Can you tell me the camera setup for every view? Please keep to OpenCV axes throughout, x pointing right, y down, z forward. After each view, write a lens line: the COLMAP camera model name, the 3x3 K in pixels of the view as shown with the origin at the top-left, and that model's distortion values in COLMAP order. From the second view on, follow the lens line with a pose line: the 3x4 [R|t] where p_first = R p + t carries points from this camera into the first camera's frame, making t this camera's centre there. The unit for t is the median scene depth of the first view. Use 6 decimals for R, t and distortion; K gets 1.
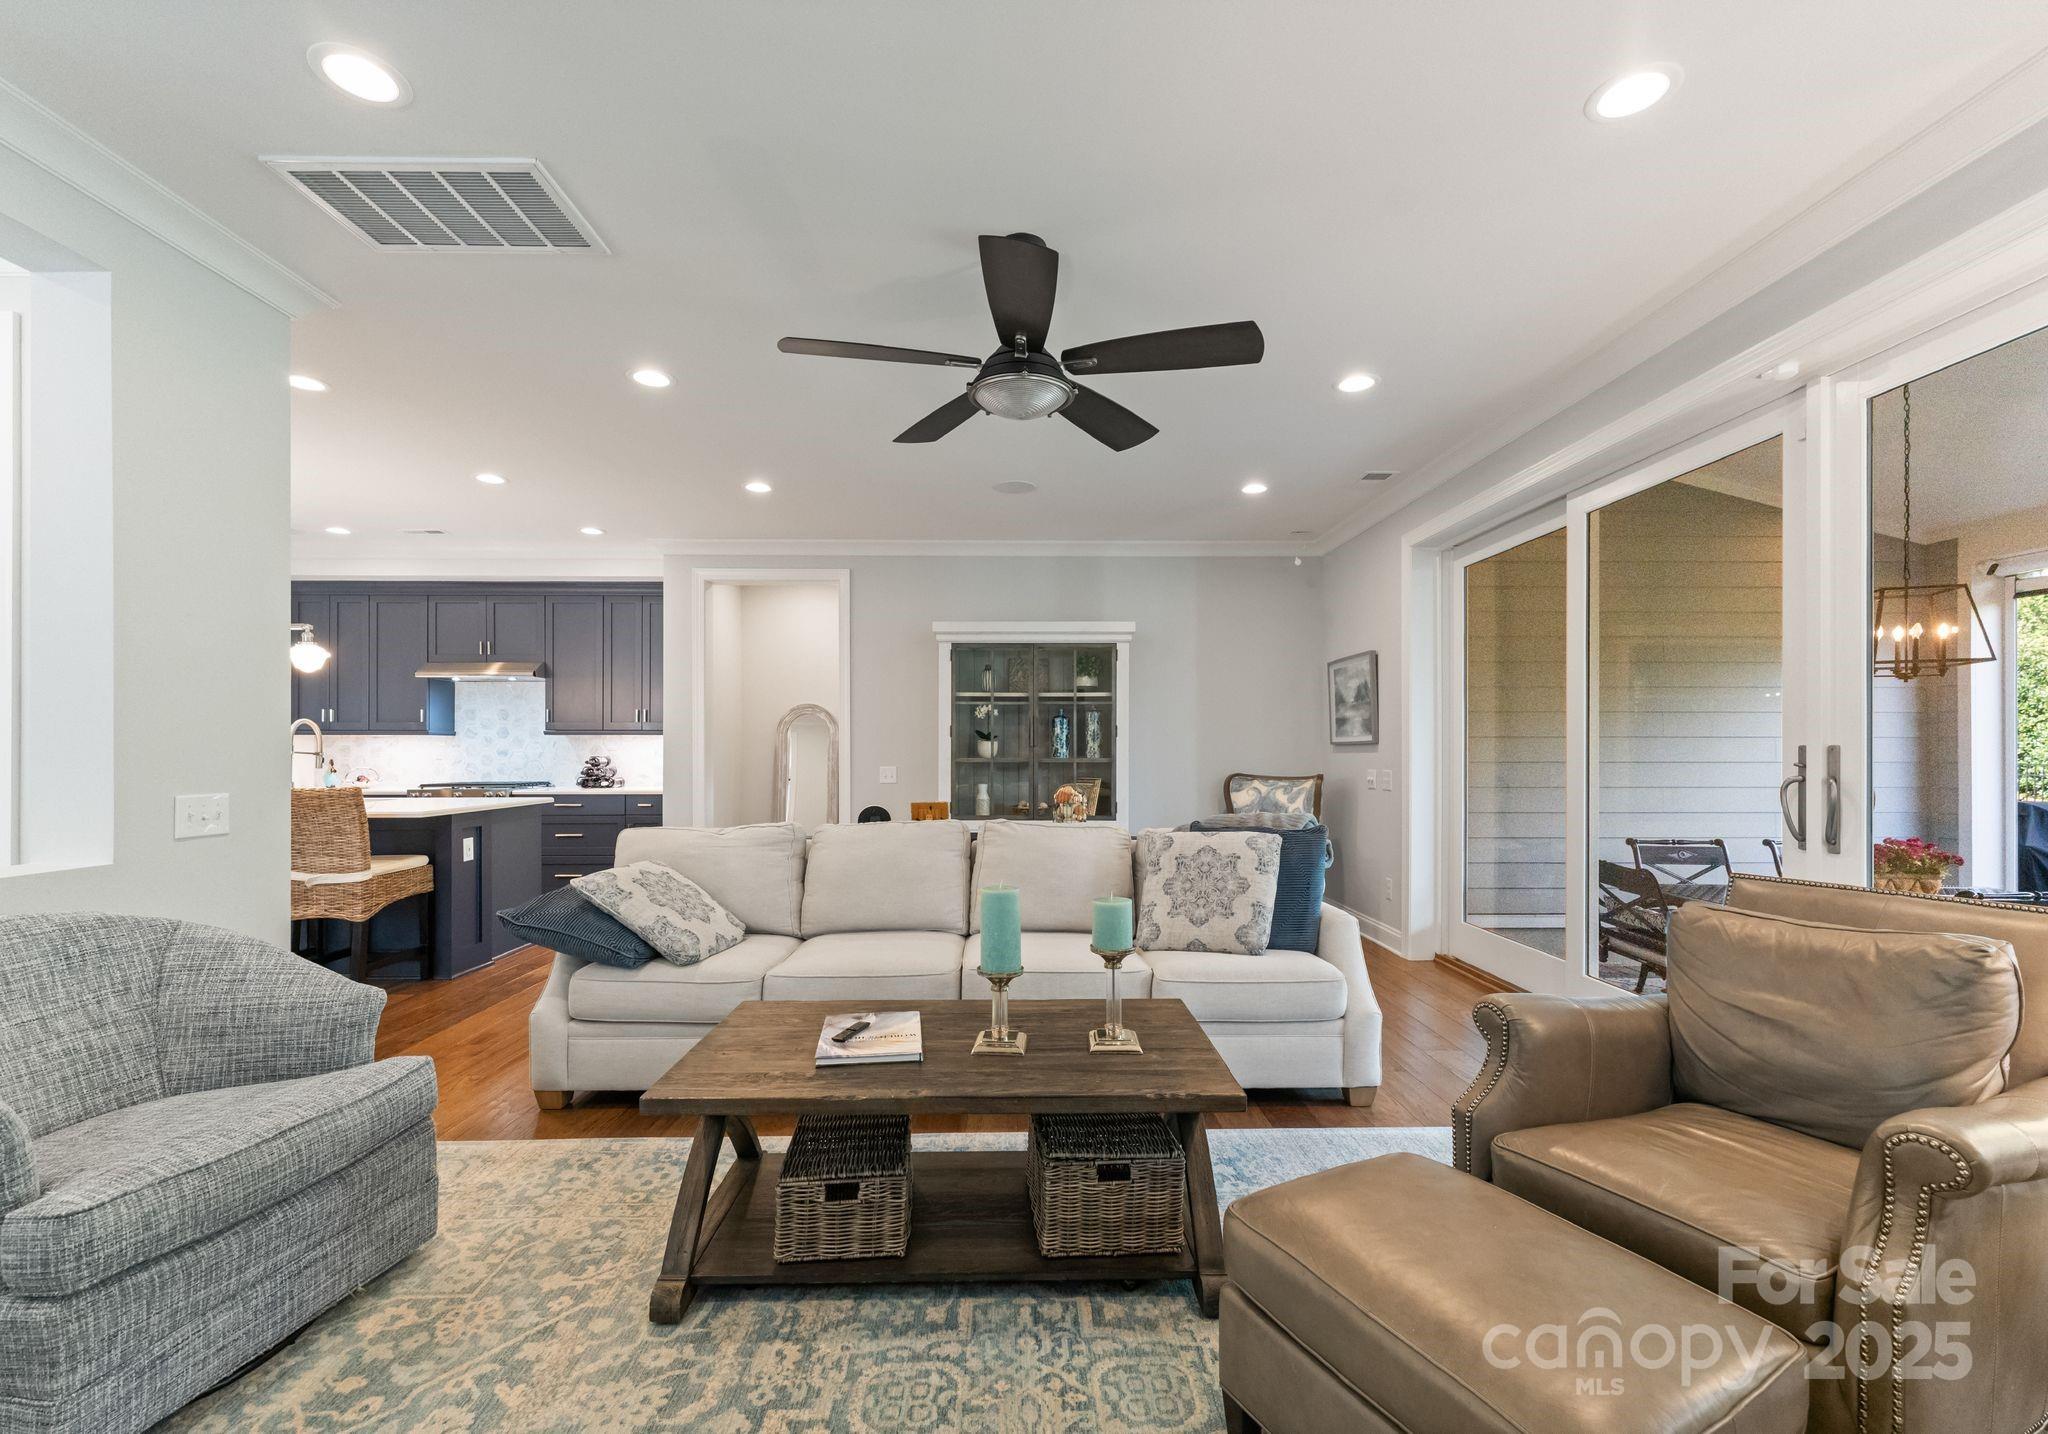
lens RADIAL K [[860.6, 0, 1022.4], [0, 860.6, 751.5], [0, 0, 1]] dist [0.000123, -0.000606]
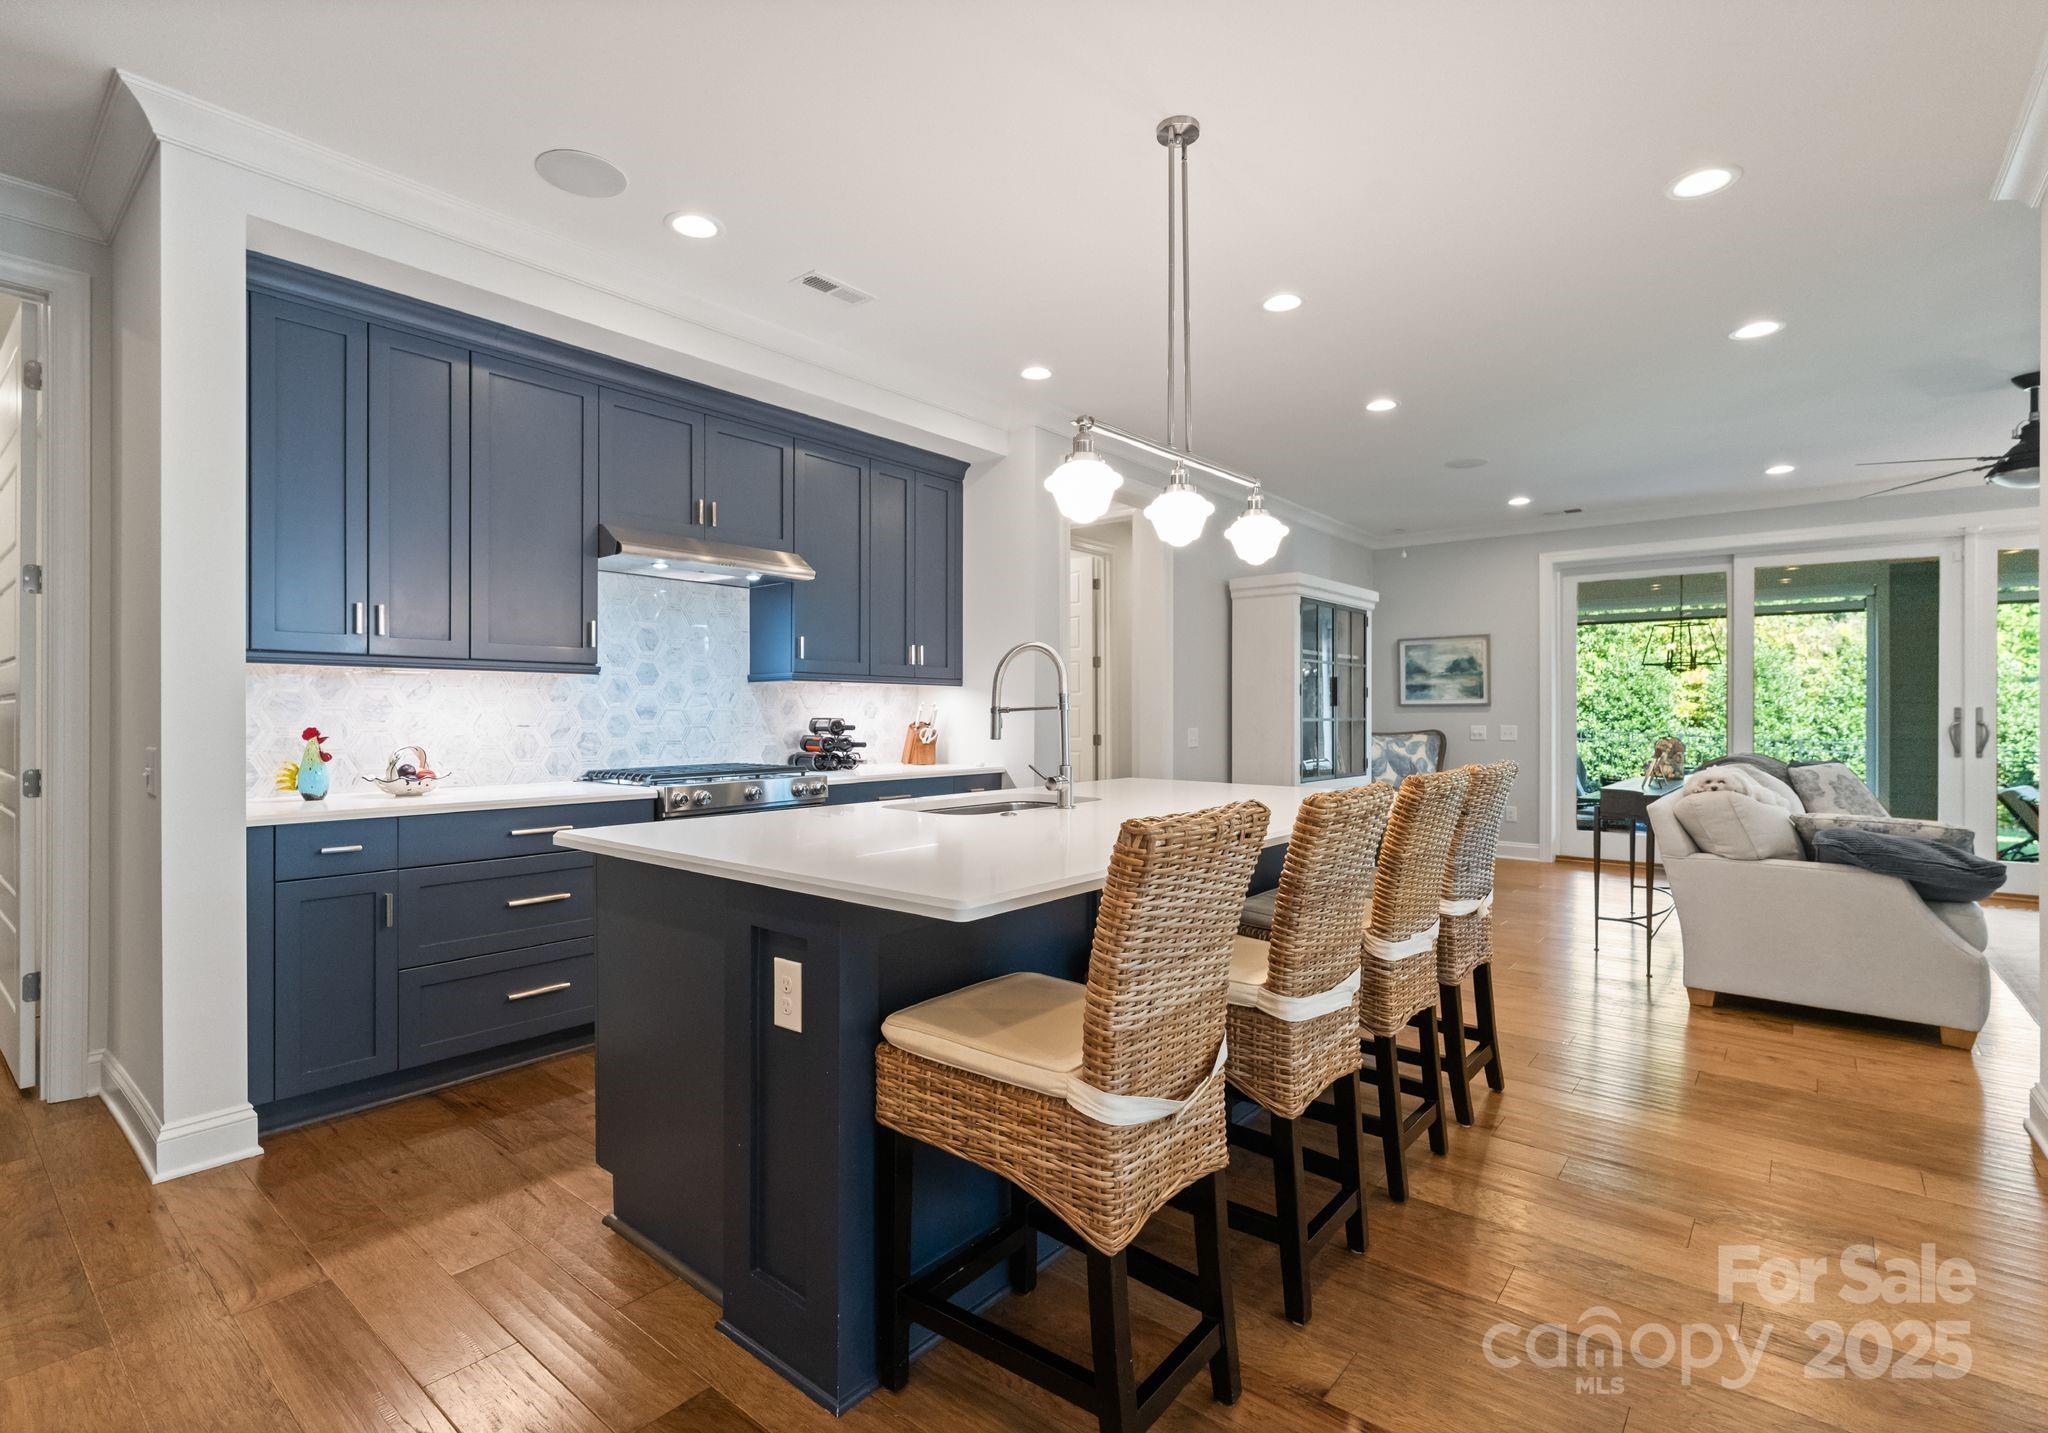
lens RADIAL K [[960.0, 0, 997.7], [0, 960.0, 712.8], [0, 0, 1]] dist [-0.001496, 0.000419]
pose [[0.662452, 0.001546, 0.749103, -1.949060], [0.001577, 0.999993, -0.003459, 0.009418], [-0.749103, 0.003472, 0.662445, 0.986261]]
